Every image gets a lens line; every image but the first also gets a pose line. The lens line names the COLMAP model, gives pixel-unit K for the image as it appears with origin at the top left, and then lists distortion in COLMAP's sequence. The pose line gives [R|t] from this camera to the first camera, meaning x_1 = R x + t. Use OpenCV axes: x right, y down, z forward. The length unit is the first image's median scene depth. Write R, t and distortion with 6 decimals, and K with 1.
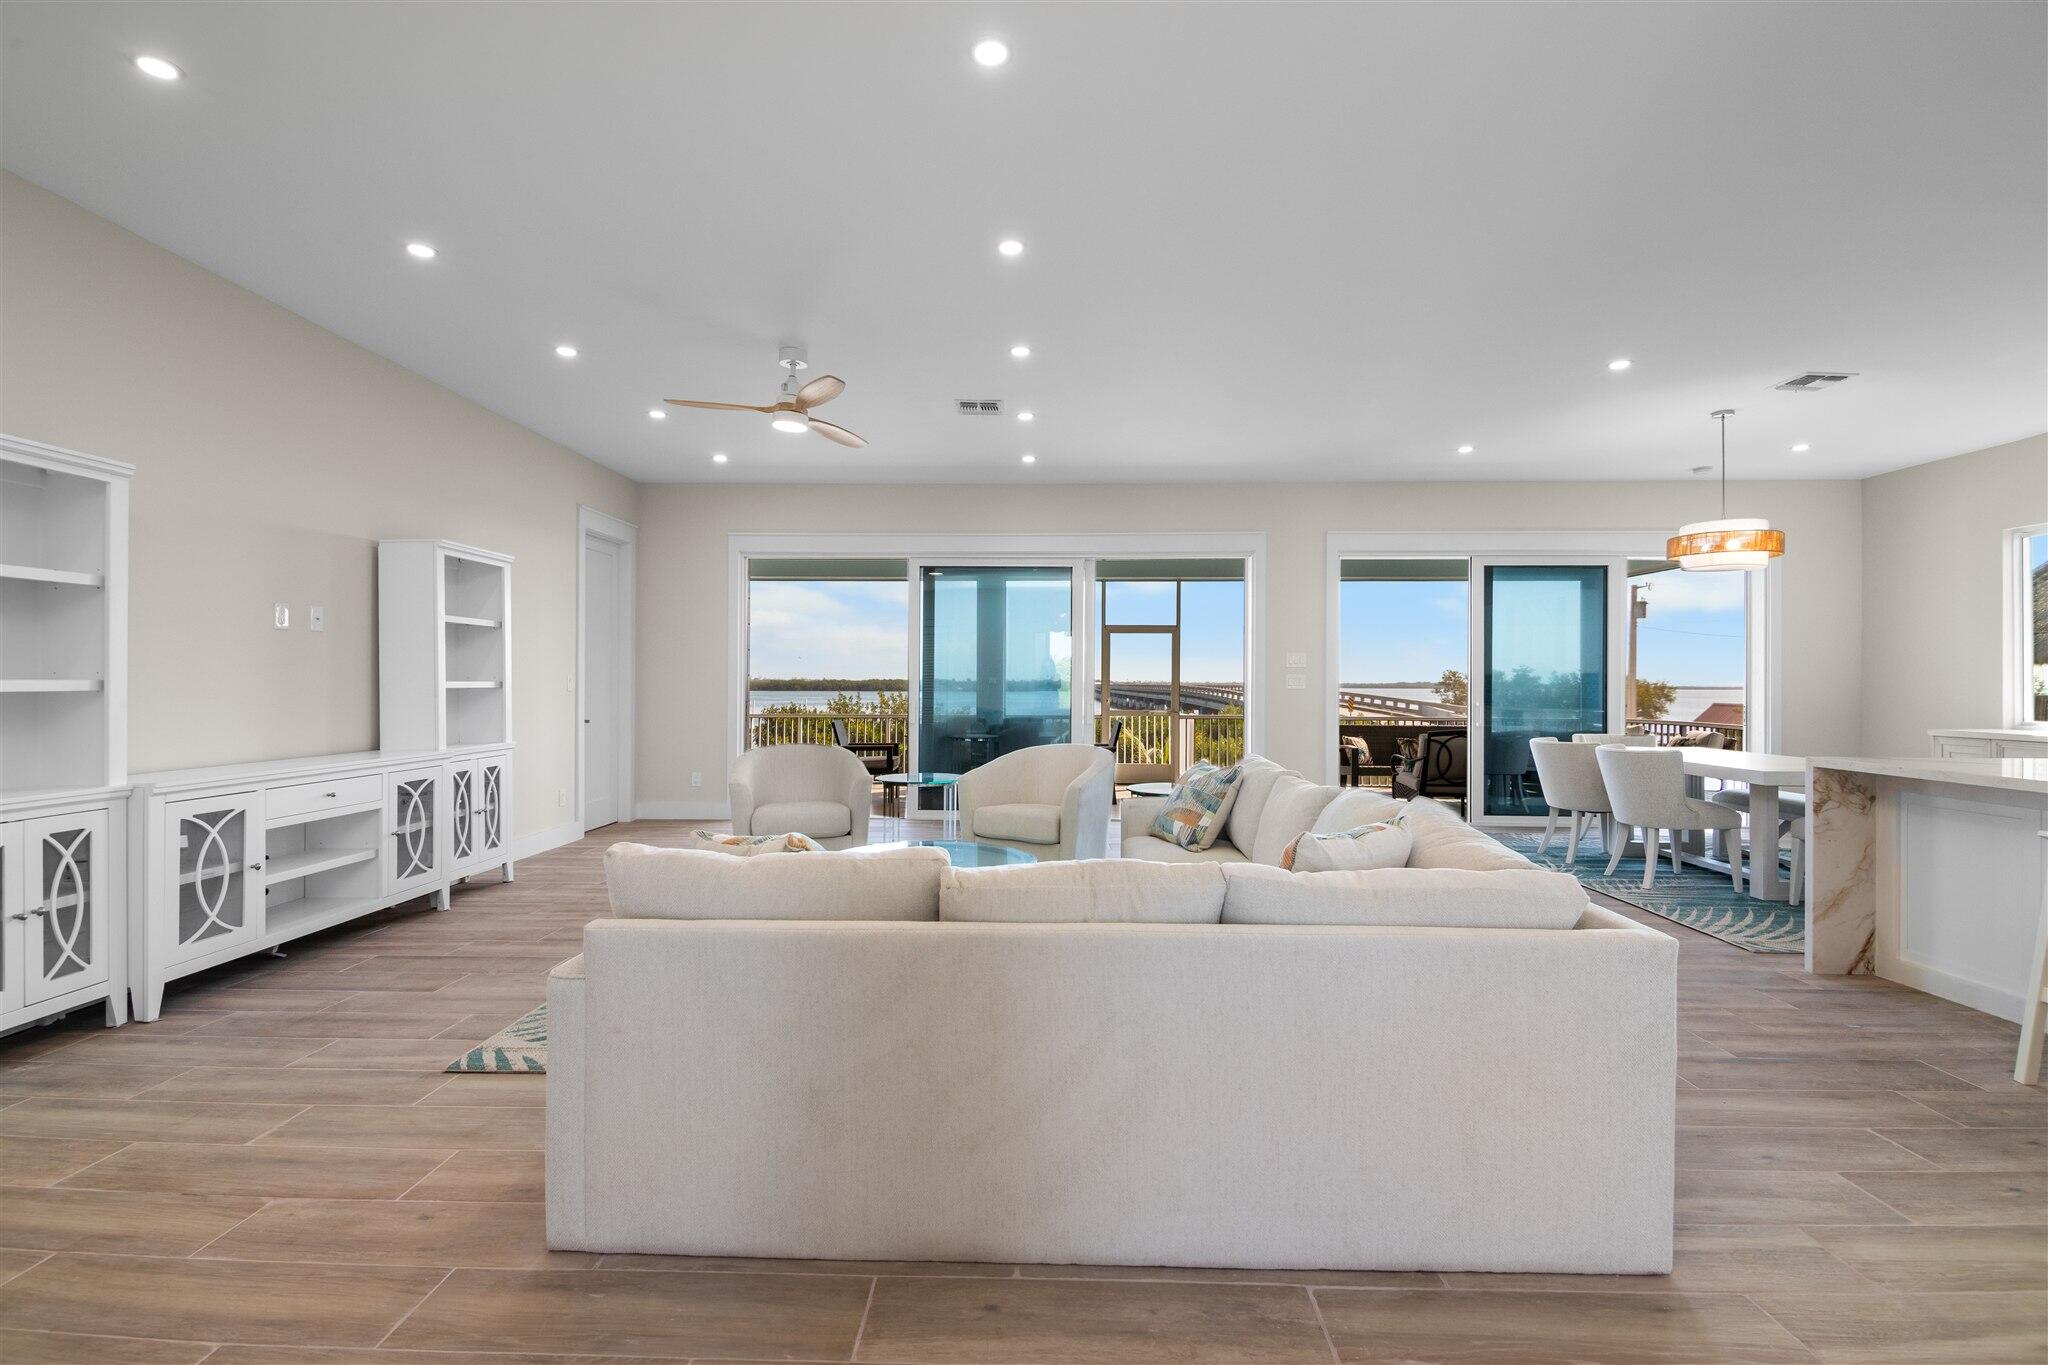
lens RADIAL K [[908.1, 0, 1023.5], [0, 908.1, 684.6], [0, 0, 1]] dist [0.031425, -0.020702]
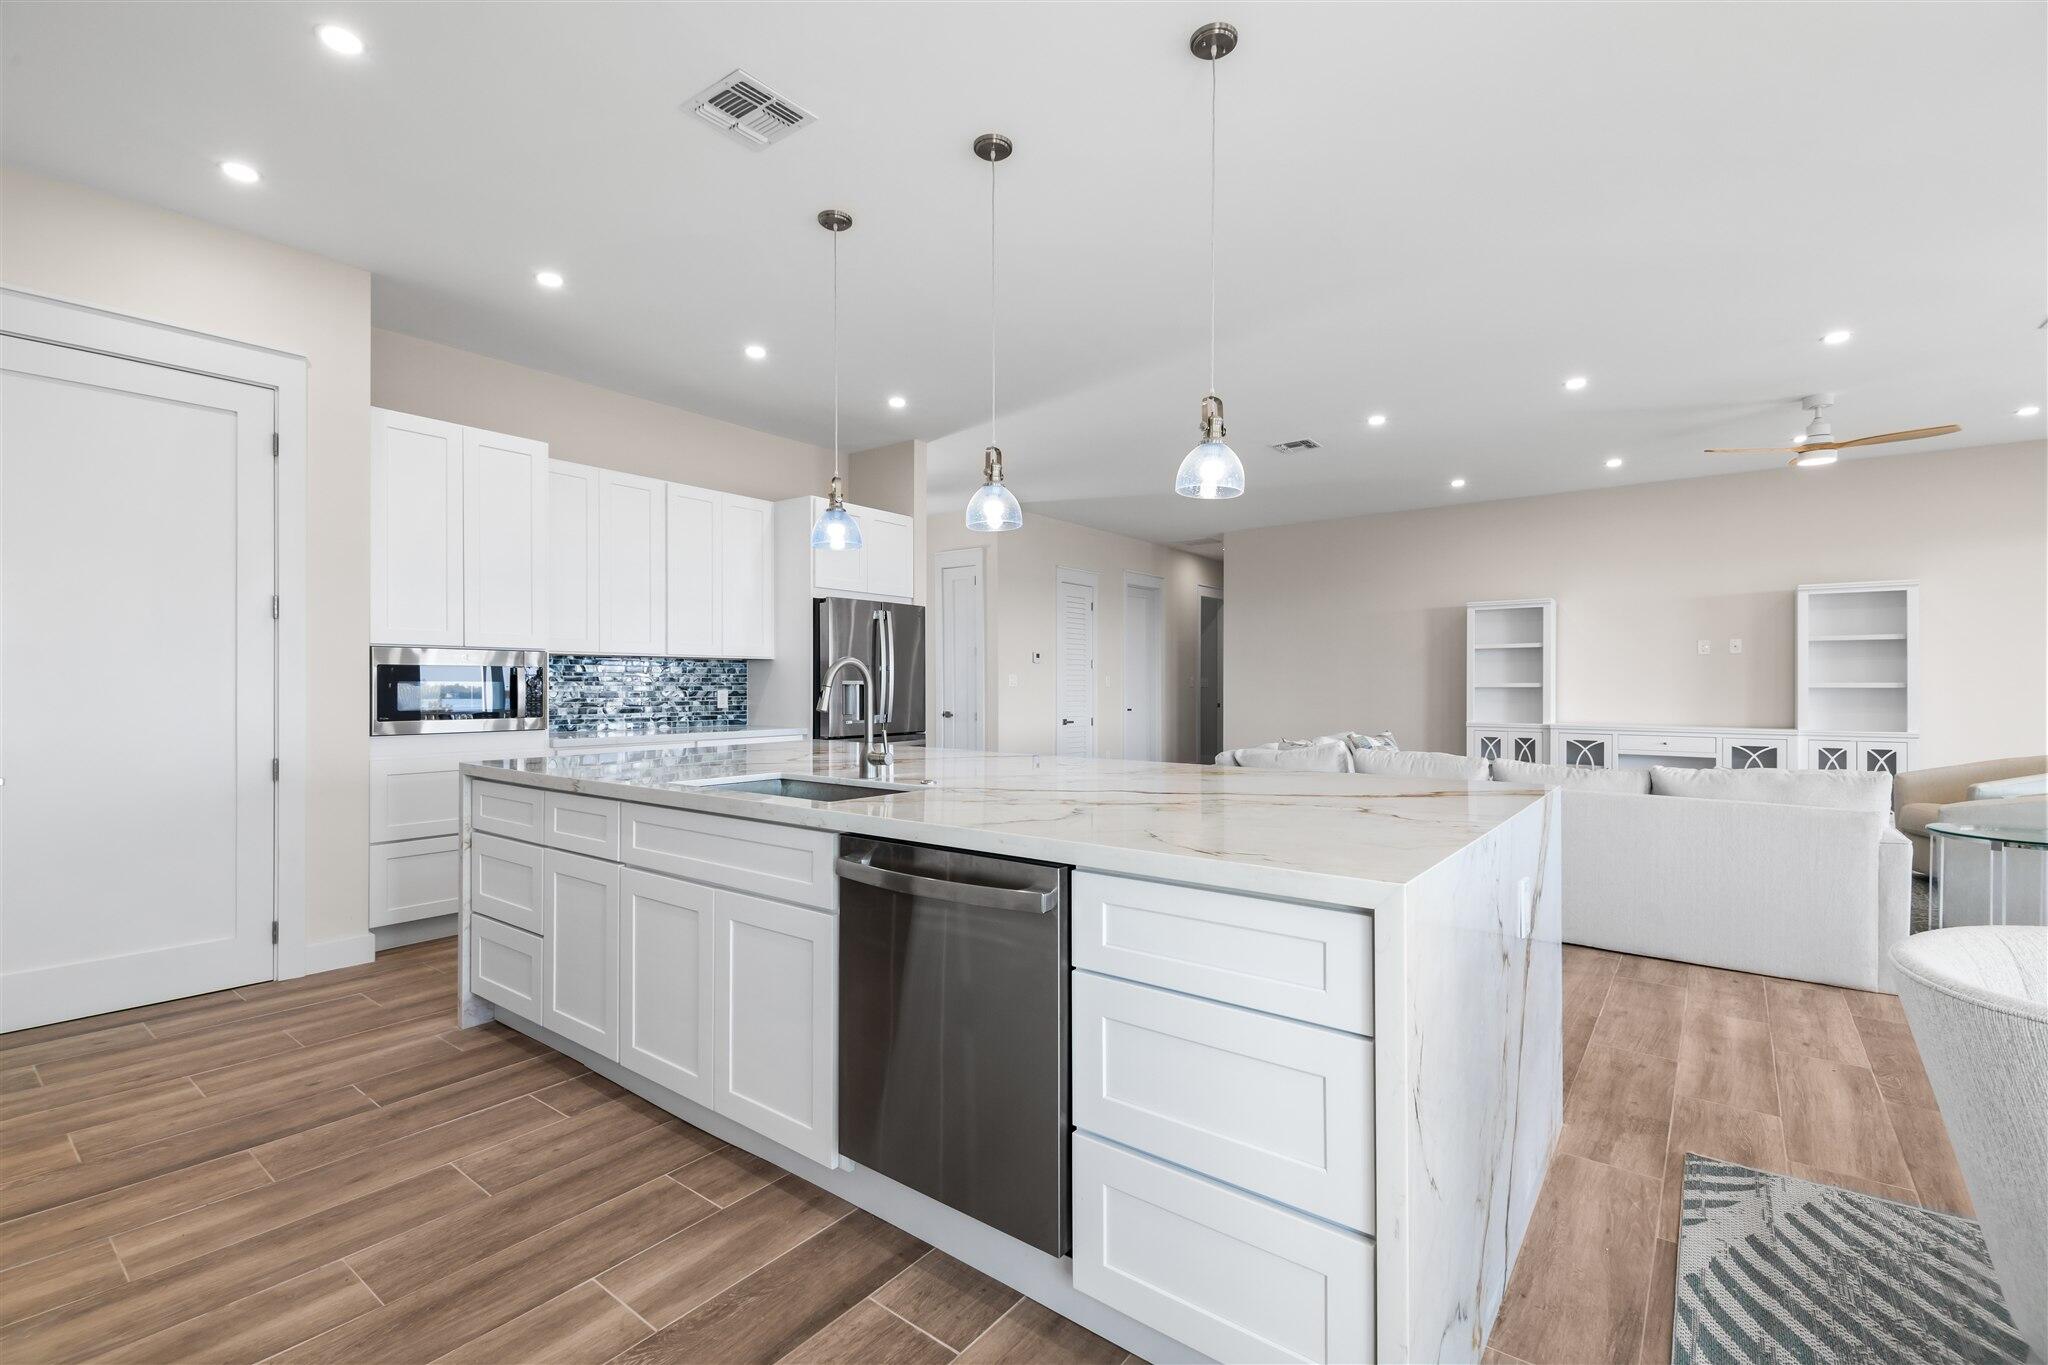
lens RADIAL K [[894.7, 0, 1021.9], [0, 894.7, 677.2], [0, 0, 1]] dist [0.039481, -0.021345]
pose [[-0.592274, -0.013293, -0.805627, 1.178471], [-0.005008, 0.999905, -0.012817, 0.010989], [0.805721, -0.003557, -0.592284, 0.801733]]
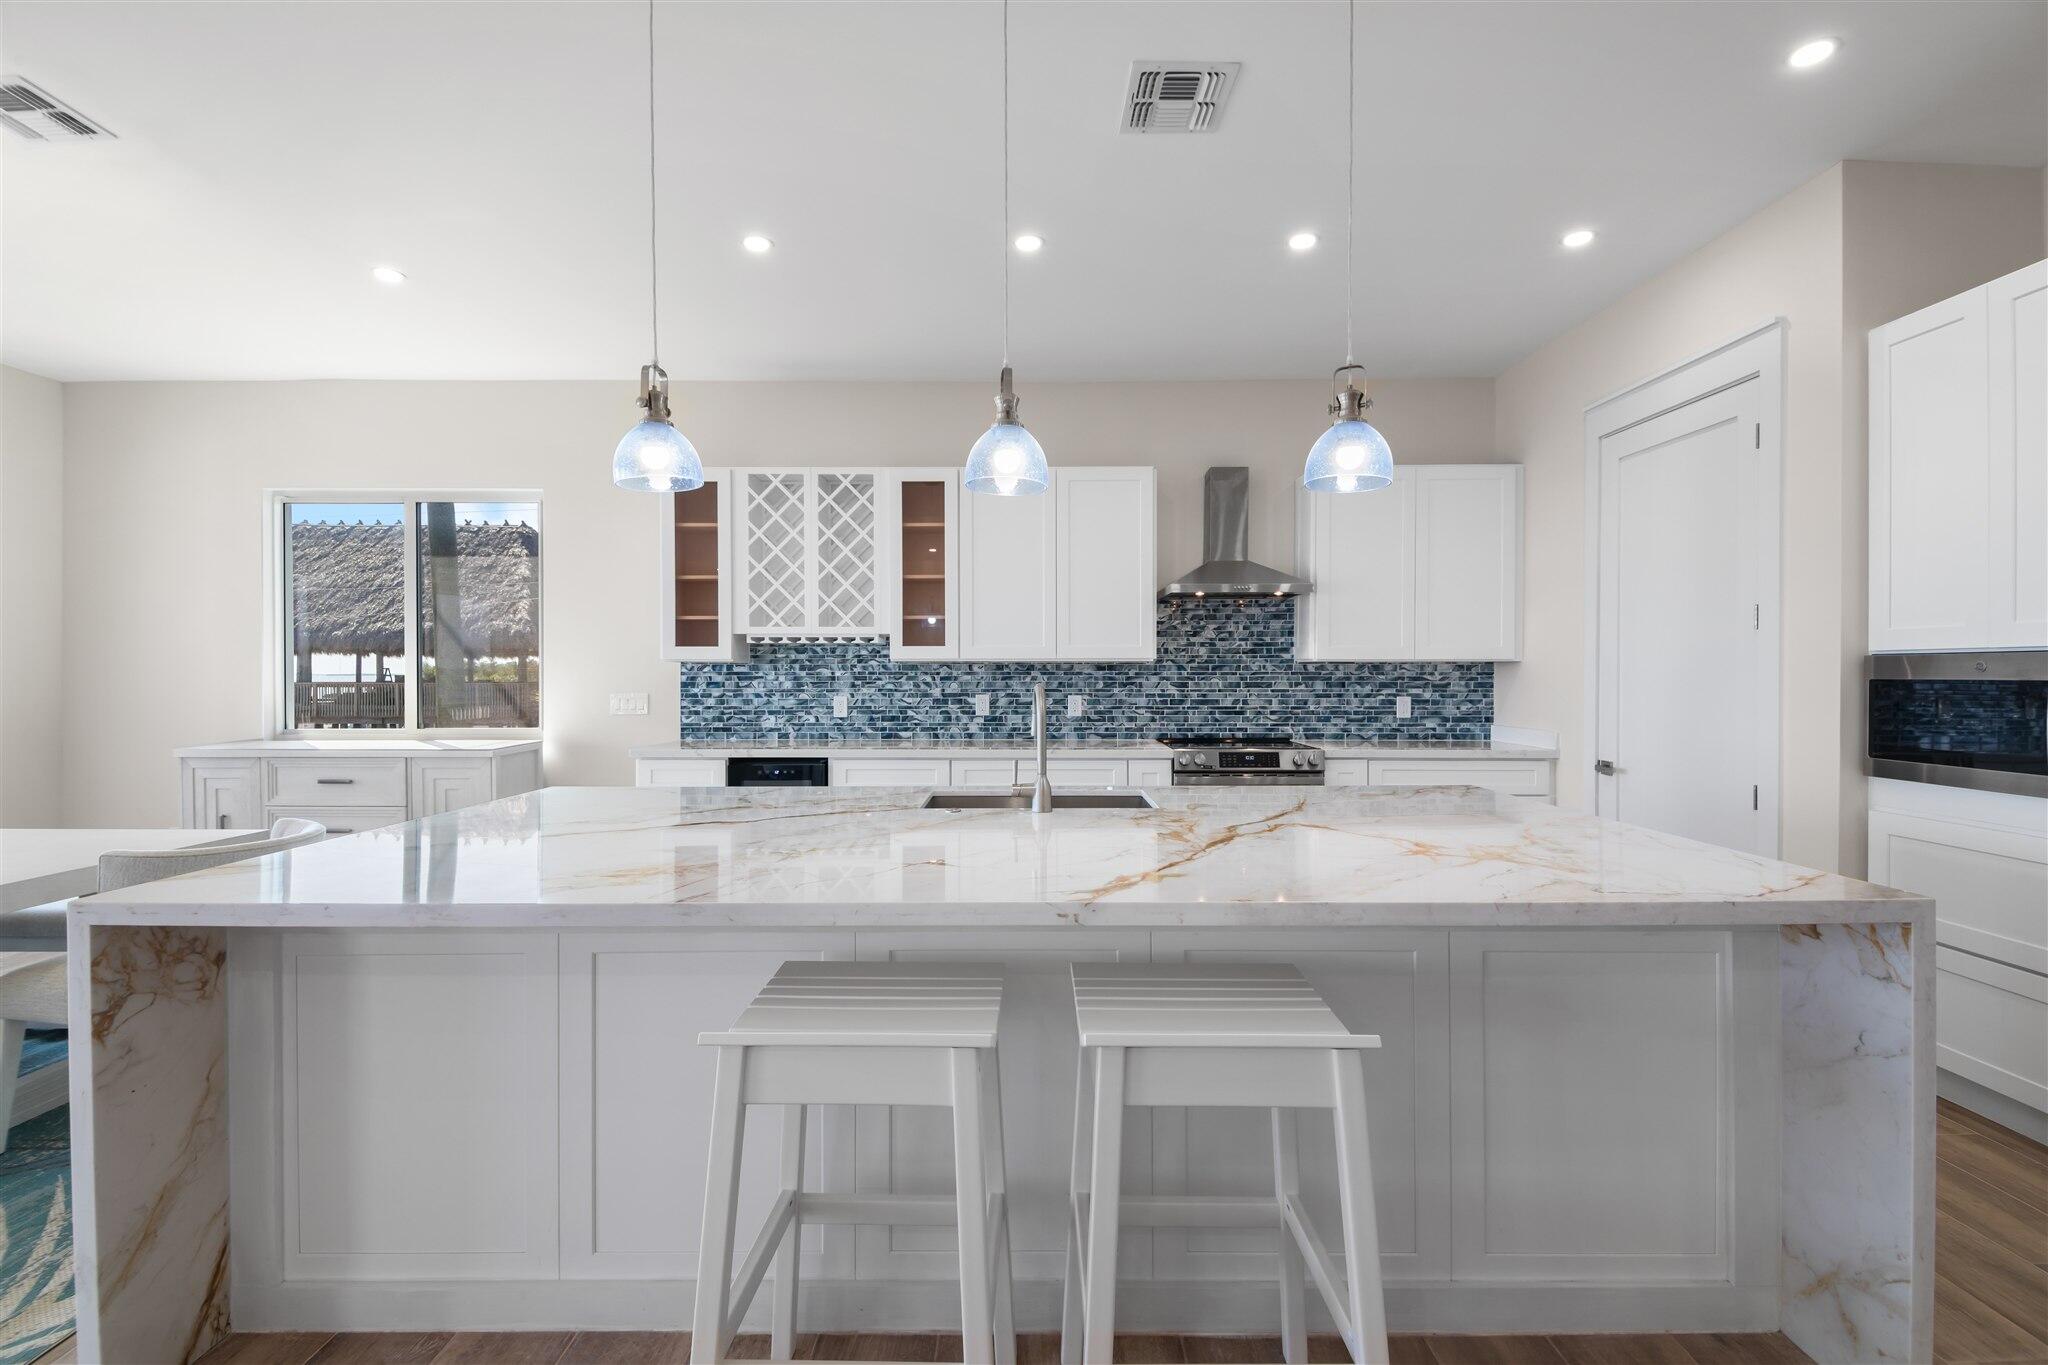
lens RADIAL K [[894.7, 0, 1021.9], [0, 894.7, 677.2], [0, 0, 1]] dist [0.039481, -0.021345]
pose [[-0.015965, -0.010580, 0.999817, 0.342603], [0.002841, 0.999939, 0.010627, -0.015465], [-0.999869, 0.003010, -0.015934, 0.448085]]
